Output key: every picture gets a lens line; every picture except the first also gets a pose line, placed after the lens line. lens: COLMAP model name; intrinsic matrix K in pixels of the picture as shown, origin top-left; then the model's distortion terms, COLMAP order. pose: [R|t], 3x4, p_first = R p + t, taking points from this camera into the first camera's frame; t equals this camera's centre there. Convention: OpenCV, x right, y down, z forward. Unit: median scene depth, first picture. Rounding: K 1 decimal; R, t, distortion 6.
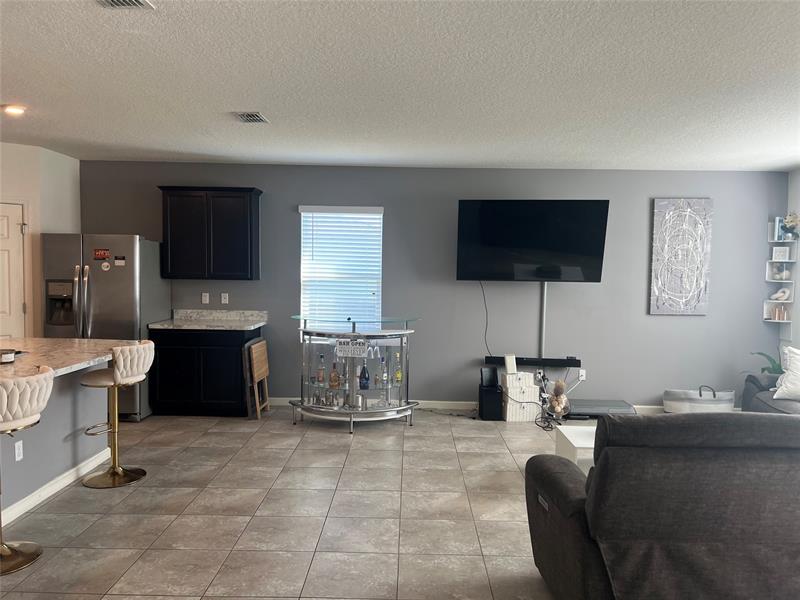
lens RADIAL K [[604.0, 0, 402.6], [0, 604.0, 300.9], [0, 0, 1]] dist [0.077334, -0.092188]
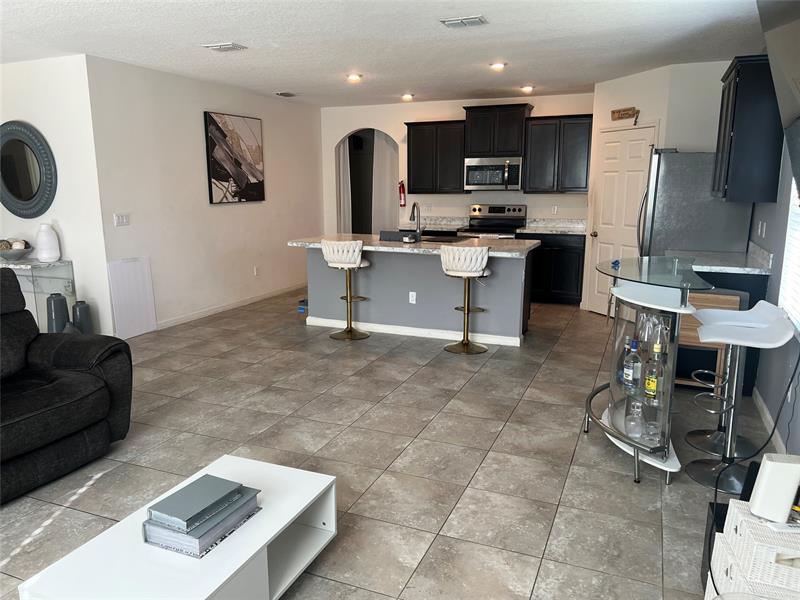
lens RADIAL K [[604.0, 0, 402.6], [0, 604.0, 300.9], [0, 0, 1]] dist [0.077334, -0.092188]
pose [[-0.363666, 0.164019, -0.916976, 0.578359], [-0.062209, 0.977903, 0.199589, -0.045461], [0.929450, 0.129628, -0.345427, 1.016348]]
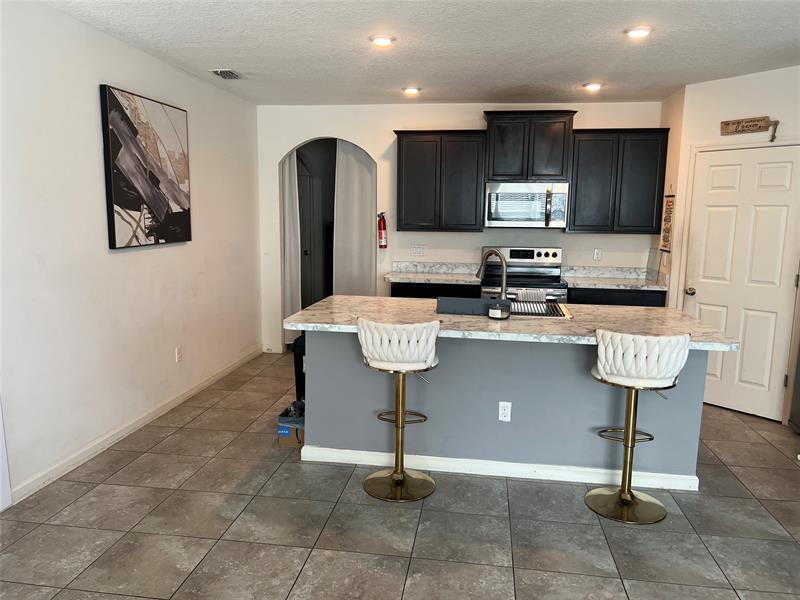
lens RADIAL K [[604.0, 0, 402.6], [0, 604.0, 300.9], [0, 0, 1]] dist [0.077334, -0.092188]
pose [[-0.122177, 0.124699, -0.984644, 0.208772], [-0.077989, 0.987802, 0.134776, -0.028894], [0.989440, 0.093258, -0.110961, 0.615390]]
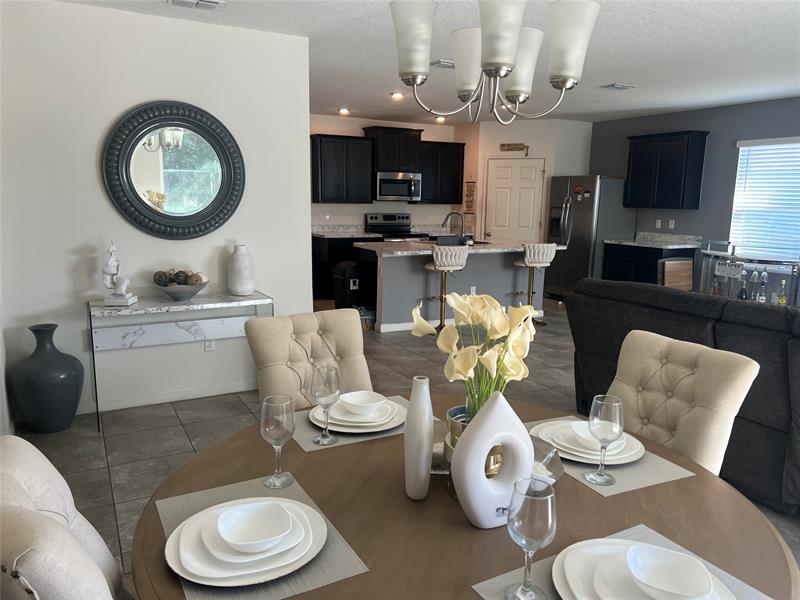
lens RADIAL K [[604.0, 0, 402.6], [0, 604.0, 300.9], [0, 0, 1]] dist [0.077334, -0.092188]
pose [[0.490212, 0.142180, -0.859929, 0.608562], [-0.060962, 0.989782, 0.128898, 0.026815], [0.869469, -0.010765, 0.493871, -0.094989]]
